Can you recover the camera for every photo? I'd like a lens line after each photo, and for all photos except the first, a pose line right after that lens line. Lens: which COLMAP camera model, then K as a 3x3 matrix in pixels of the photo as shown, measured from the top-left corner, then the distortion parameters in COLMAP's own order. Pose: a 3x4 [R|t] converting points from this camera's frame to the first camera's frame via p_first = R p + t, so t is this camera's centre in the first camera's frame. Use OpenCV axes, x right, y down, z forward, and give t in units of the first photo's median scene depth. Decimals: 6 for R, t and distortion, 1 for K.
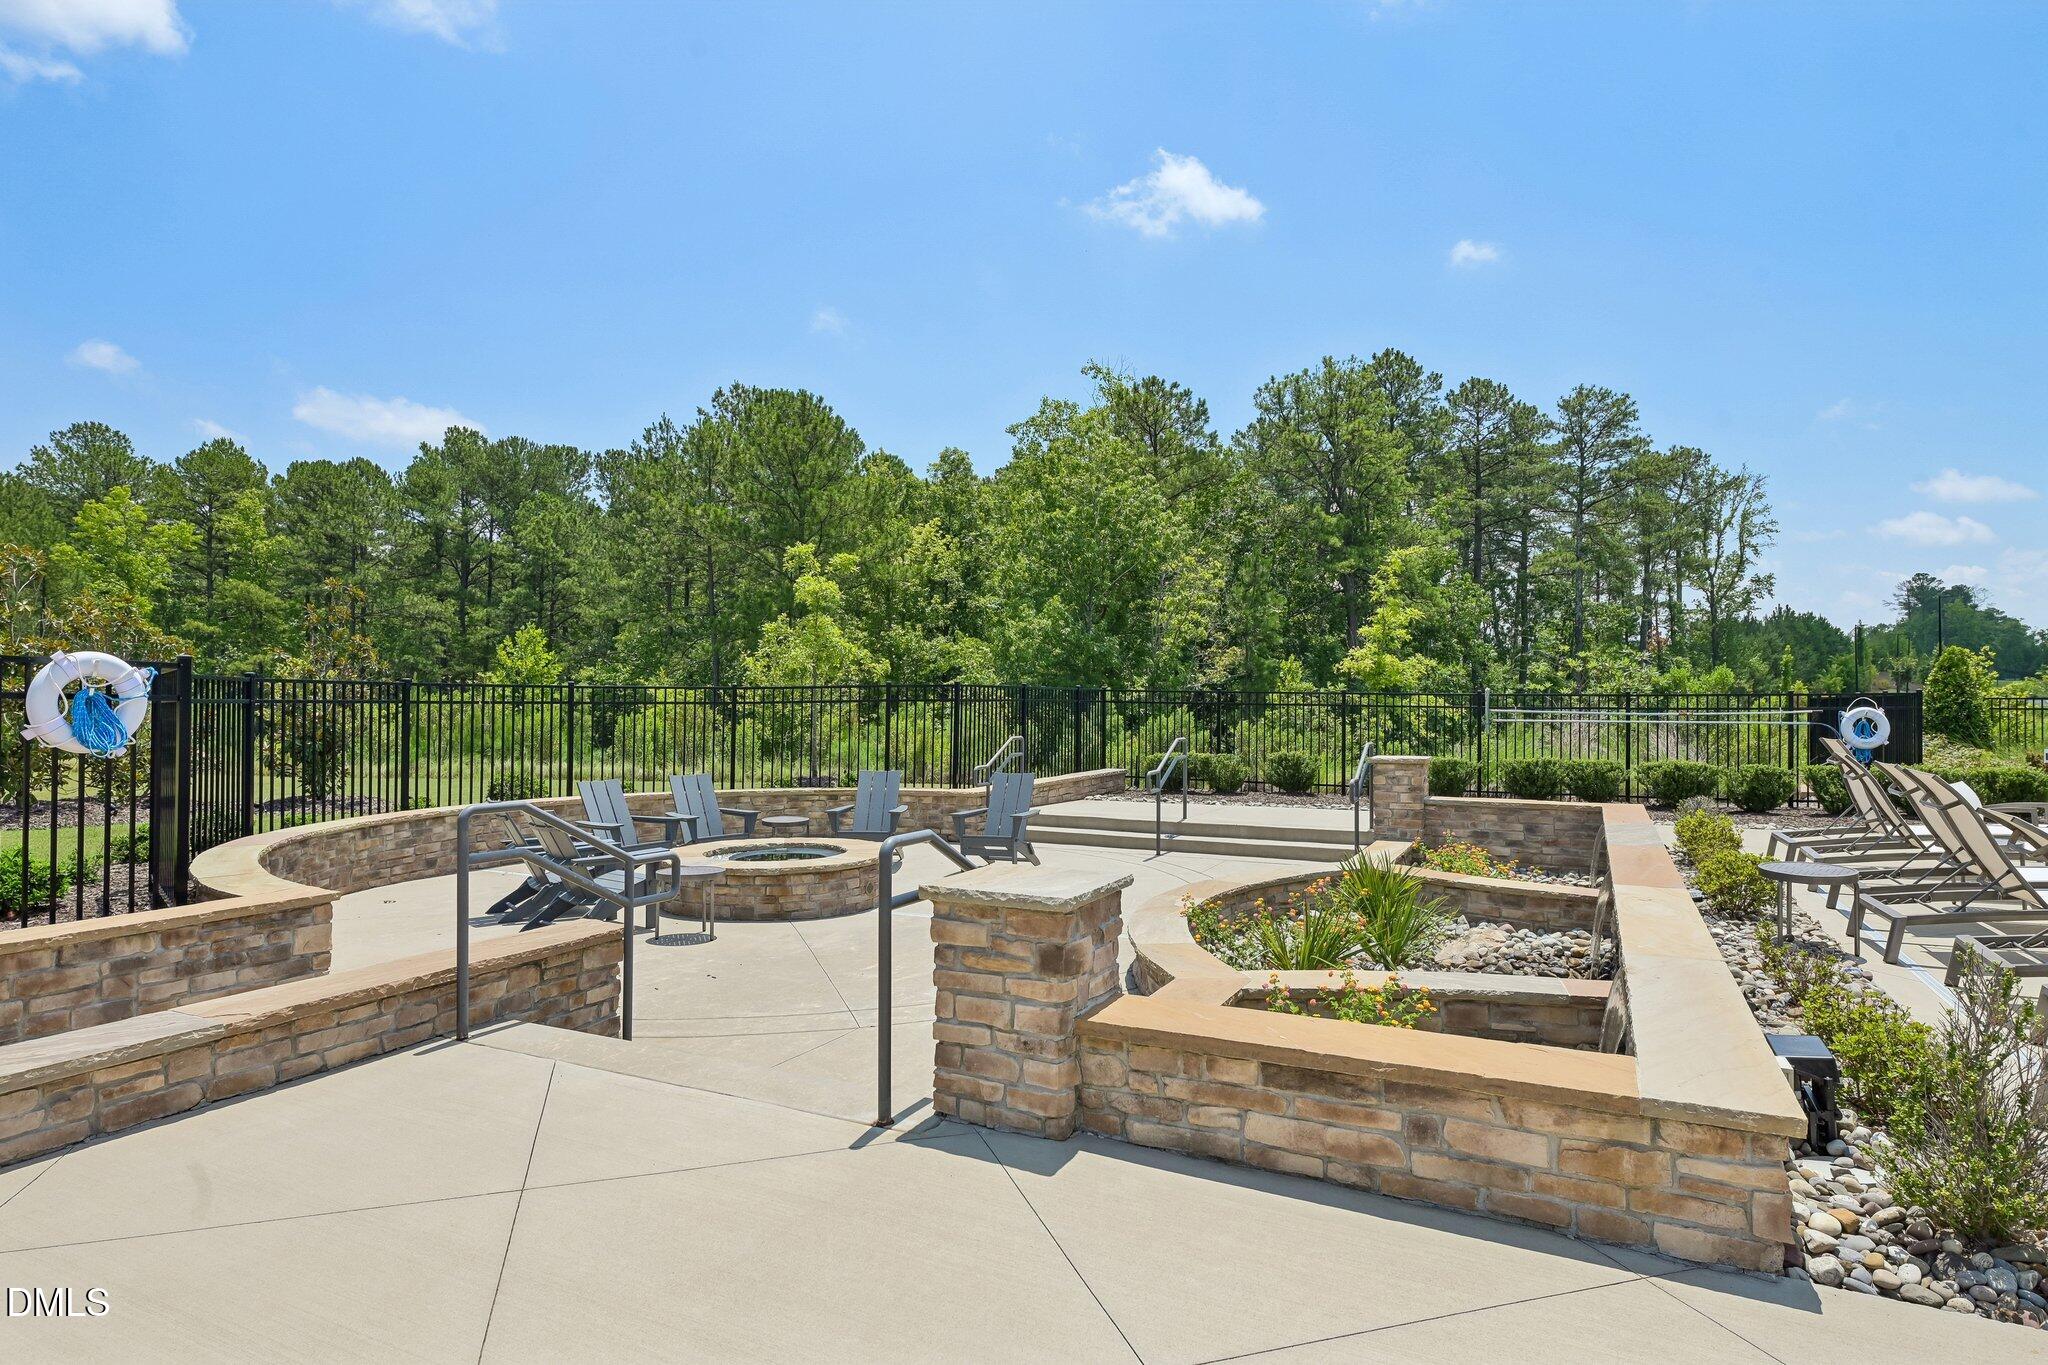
lens RADIAL K [[1137.8, 0, 1024.0], [0, 1137.8, 682.5], [0, 0, 1]] dist [-0.002117, -0.000444]
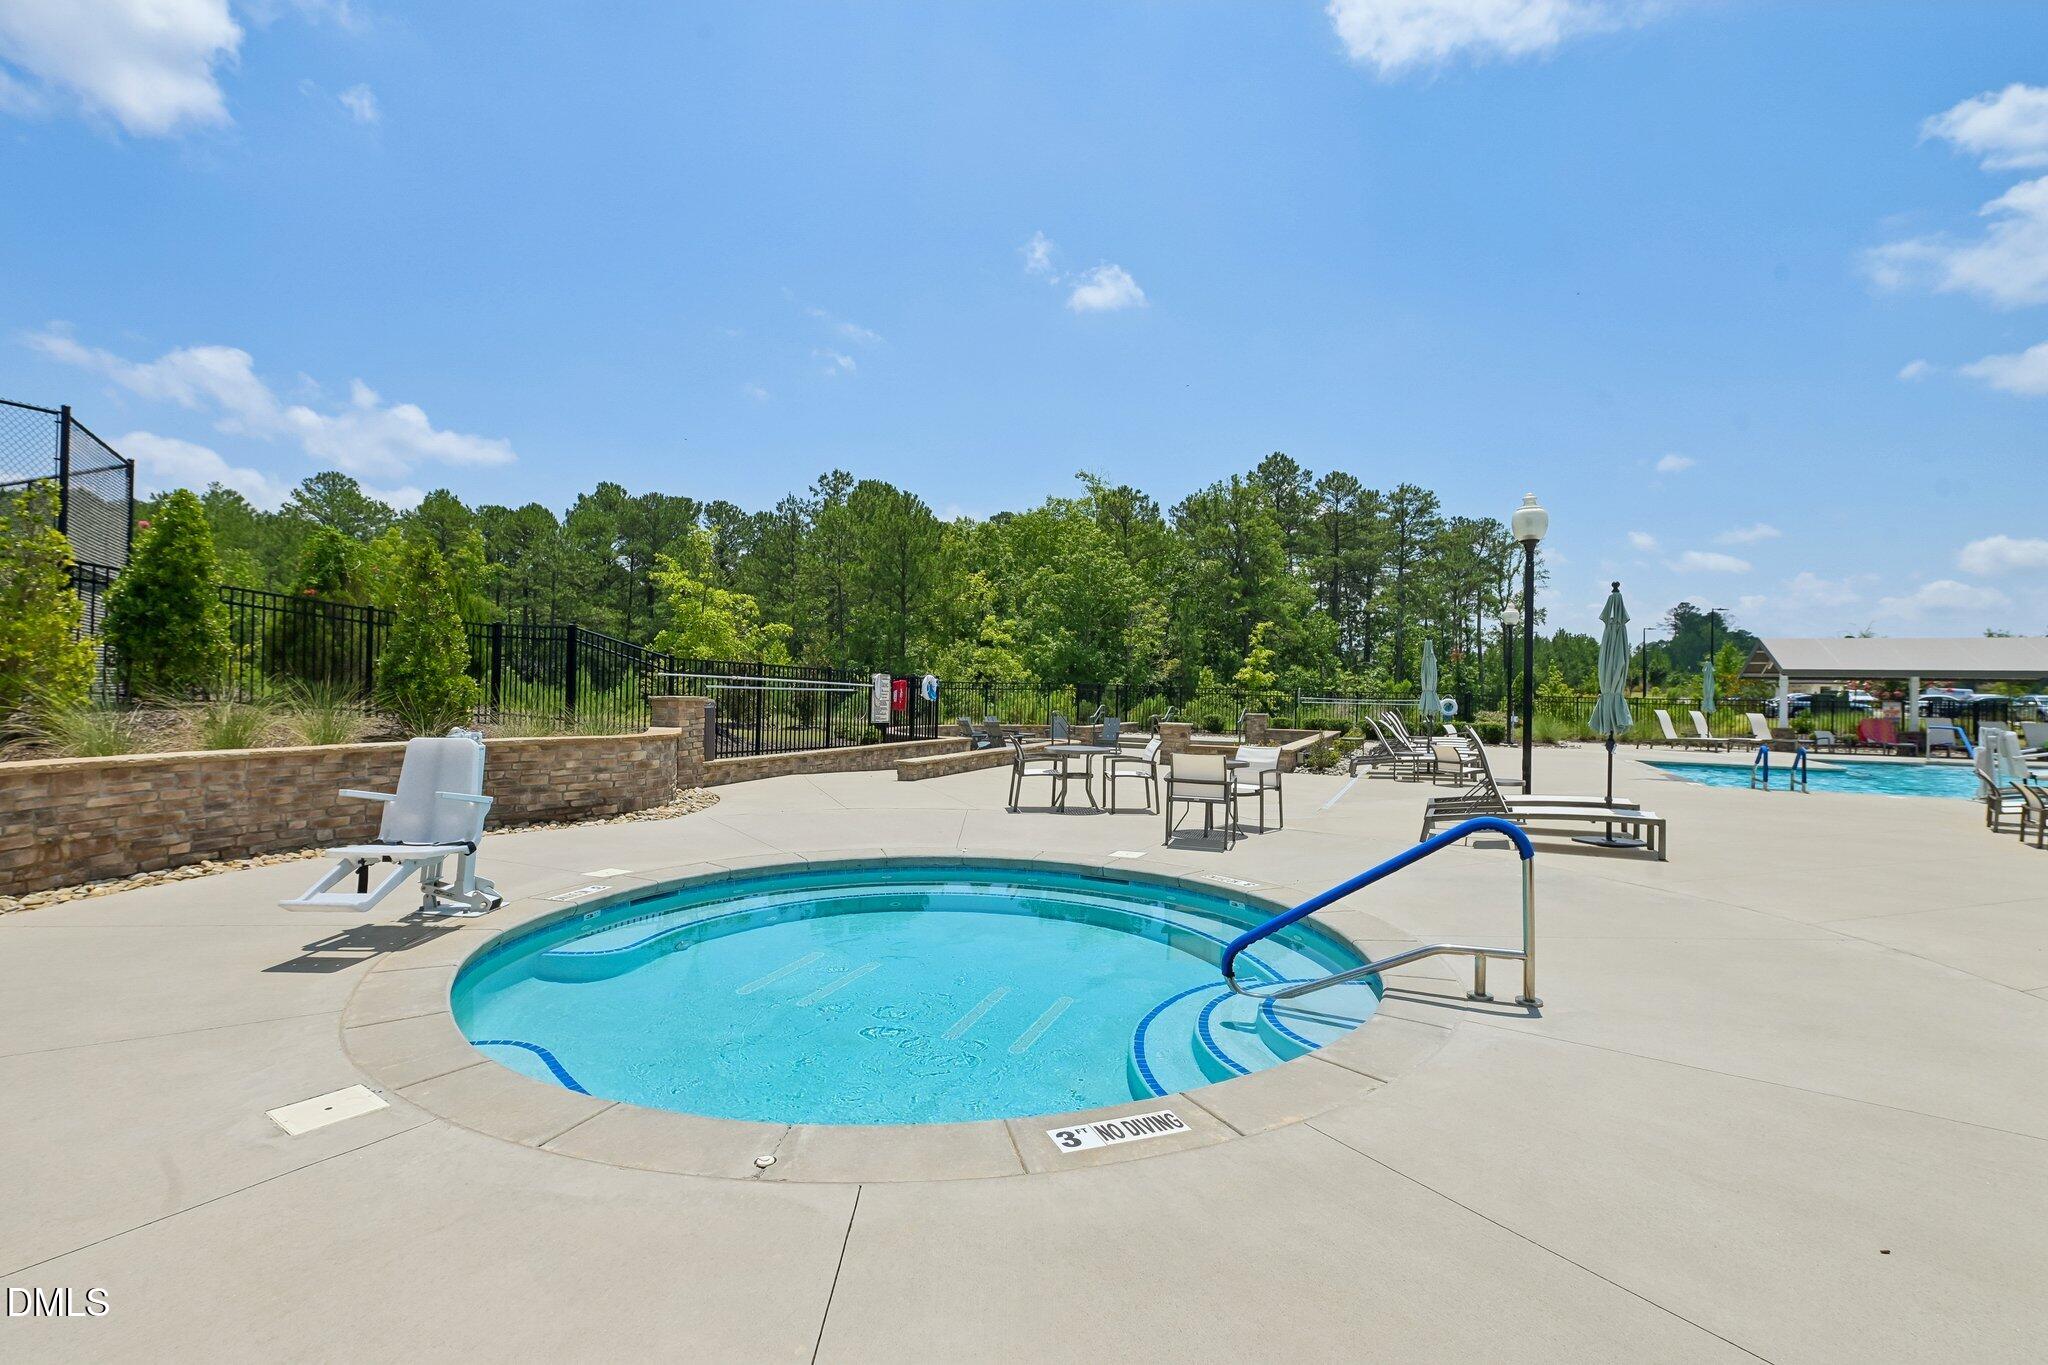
lens RADIAL K [[956.7, 0, 1024.0], [0, 956.7, 682.5], [0, 0, 1]] dist [-0.003606, -0.001231]
pose [[0.998736, 0.016860, 0.047356, -0.059411], [-0.017285, 0.999814, 0.008571, -0.003187], [-0.047203, -0.009379, 0.998841, -0.225760]]
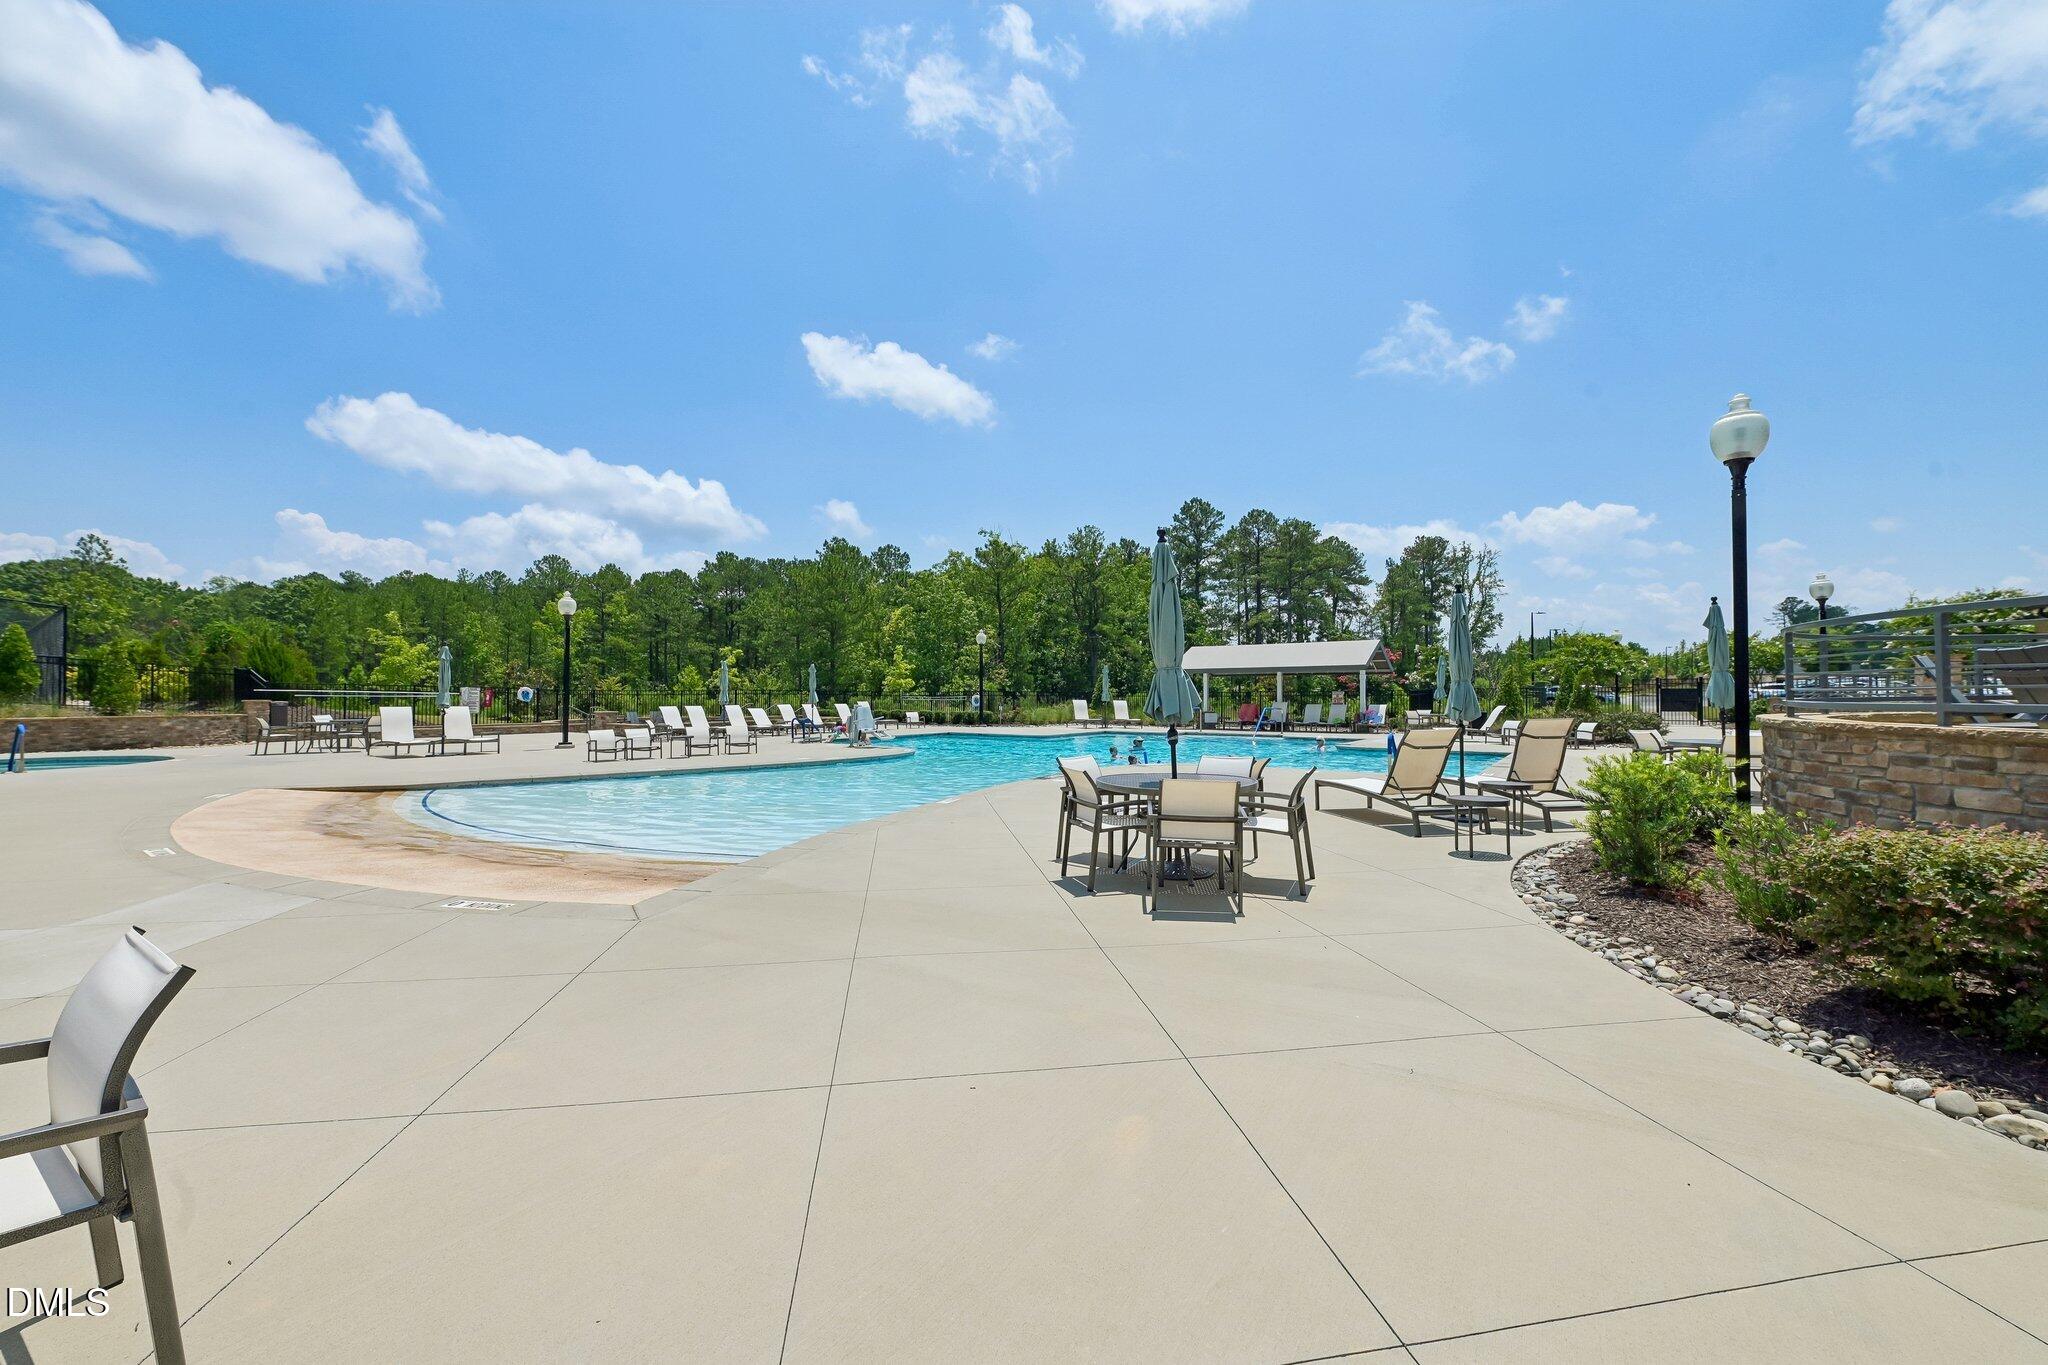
lens RADIAL K [[806.7, 0, 1024.0], [0, 806.7, 682.5], [0, 0, 1]] dist [0.000507, -0.000069]
pose [[0.985855, -0.003736, -0.167559, 0.290407], [0.003882, 0.999992, 0.000546, -0.003986], [0.167555, -0.001189, 0.985862, -0.322918]]
